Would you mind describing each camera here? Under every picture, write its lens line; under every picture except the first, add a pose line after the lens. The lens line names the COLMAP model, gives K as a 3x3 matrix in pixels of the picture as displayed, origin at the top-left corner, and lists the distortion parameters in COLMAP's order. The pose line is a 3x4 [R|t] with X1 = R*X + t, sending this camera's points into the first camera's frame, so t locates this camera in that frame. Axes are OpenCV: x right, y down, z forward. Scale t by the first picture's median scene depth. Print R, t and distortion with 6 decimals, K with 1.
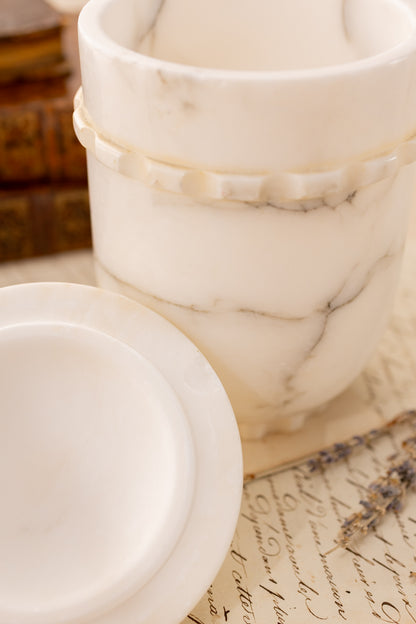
lens RADIAL K [[843.7, 0, 208.0], [0, 843.7, 312.0], [0, 0, 1]] dist [-0.004772, -0.028620]
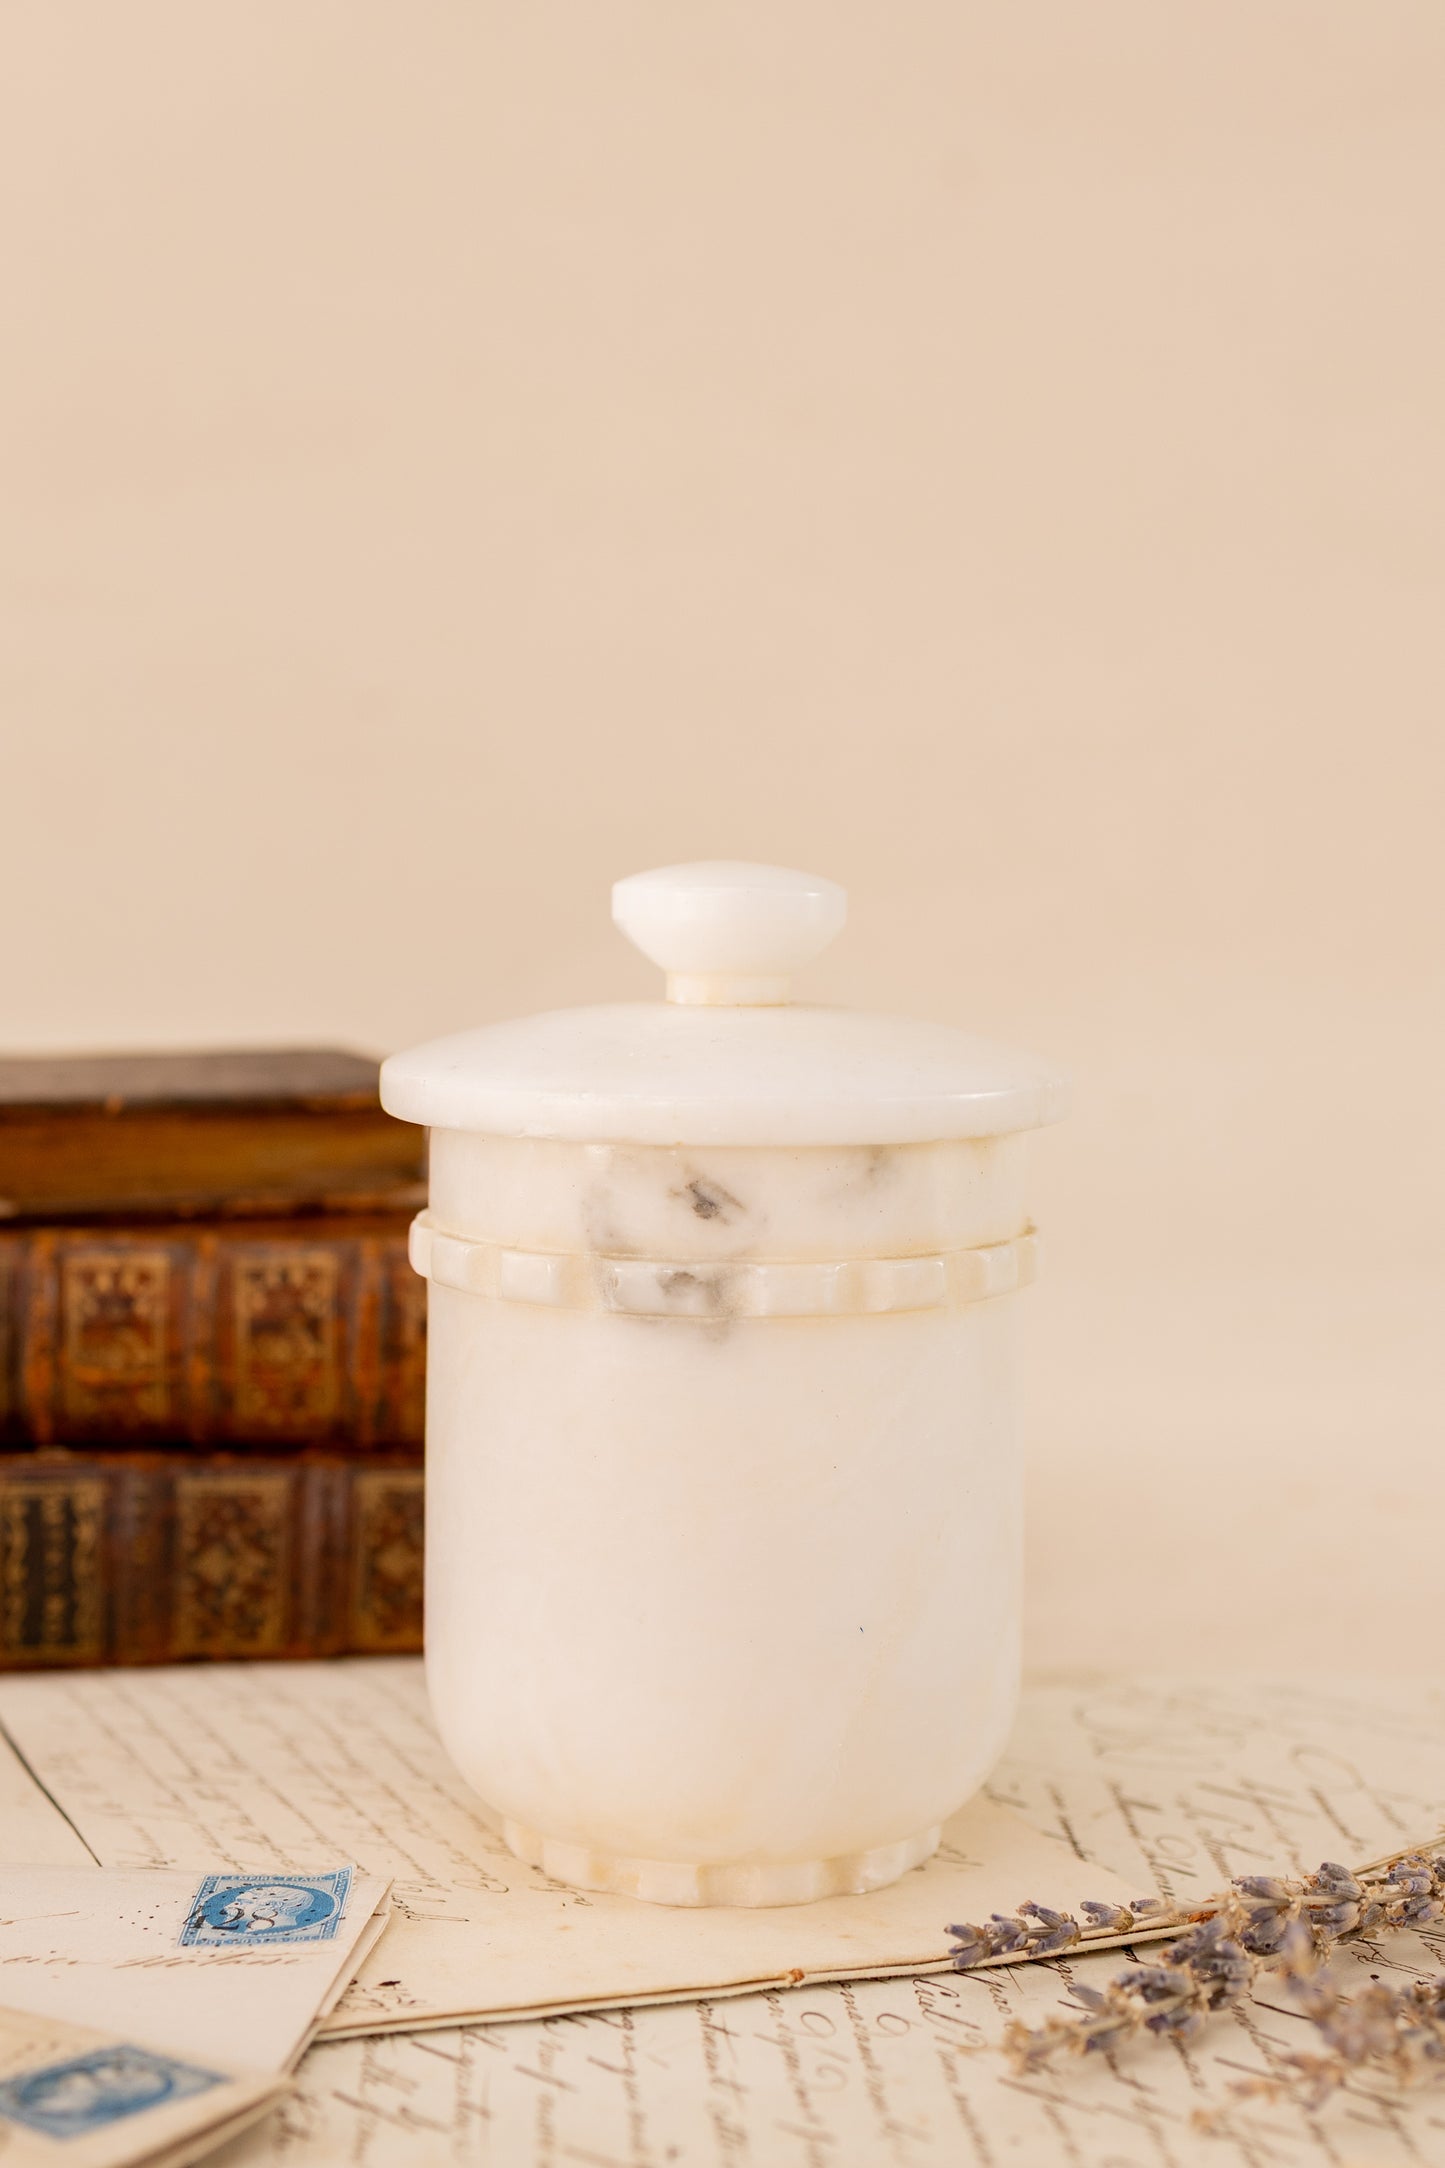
lens RADIAL K [[2837.1, 0, 647.8], [0, 2837.1, 1027.2], [0, 0, 1]] dist [-0.009944, 0.076374]
pose [[0.994562, 0.017713, -0.102625, 0.113139], [-0.068046, 0.856517, -0.511613, 0.502268], [0.078838, 0.515815, 0.853065, -0.278931]]
